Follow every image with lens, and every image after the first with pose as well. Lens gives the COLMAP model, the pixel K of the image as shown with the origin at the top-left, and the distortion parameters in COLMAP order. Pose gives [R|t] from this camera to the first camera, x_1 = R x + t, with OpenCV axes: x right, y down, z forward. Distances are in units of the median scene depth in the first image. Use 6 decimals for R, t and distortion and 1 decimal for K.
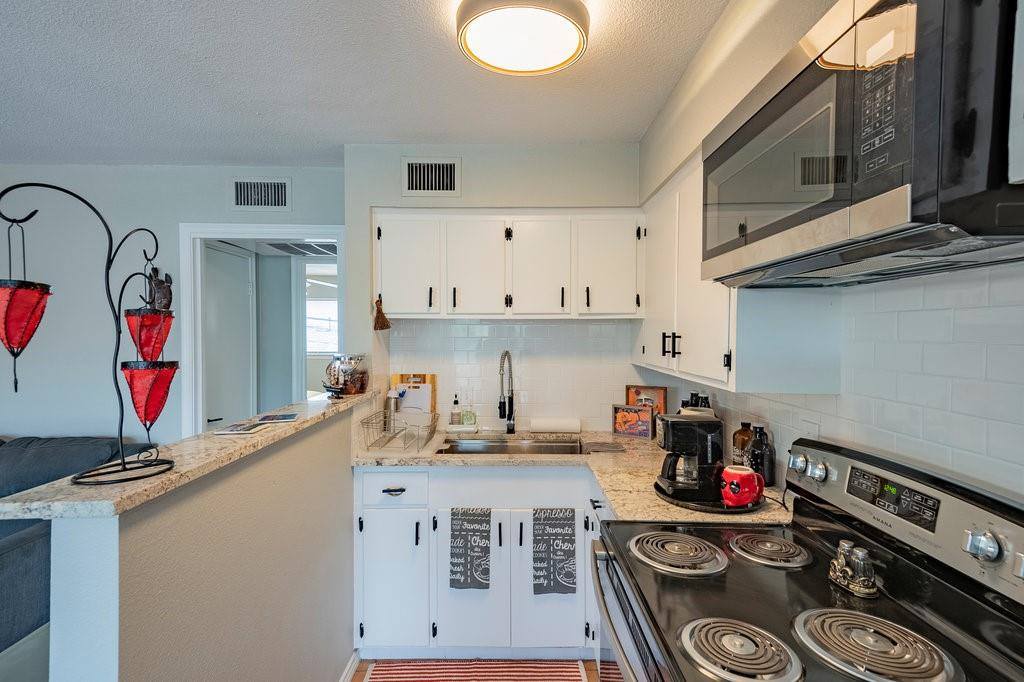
lens RADIAL K [[481.1, 0, 512.0], [0, 481.1, 341.0], [0, 0, 1]] dist [0.036666, -0.000262]
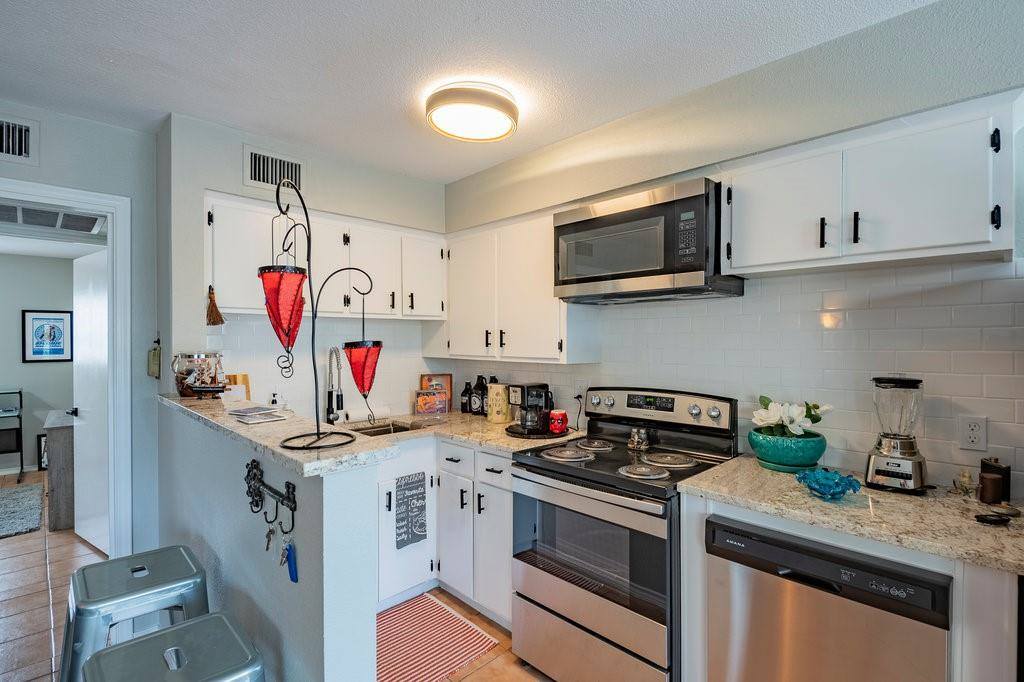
lens RADIAL K [[488.8, 0, 512.0], [0, 488.8, 341.0], [0, 0, 1]] dist [0.016419, -0.019483]
pose [[0.704970, -0.003948, 0.709226, -0.602368], [0.013456, 0.999879, -0.007810, 0.024151], [-0.709110, 0.015049, 0.704938, -0.051242]]
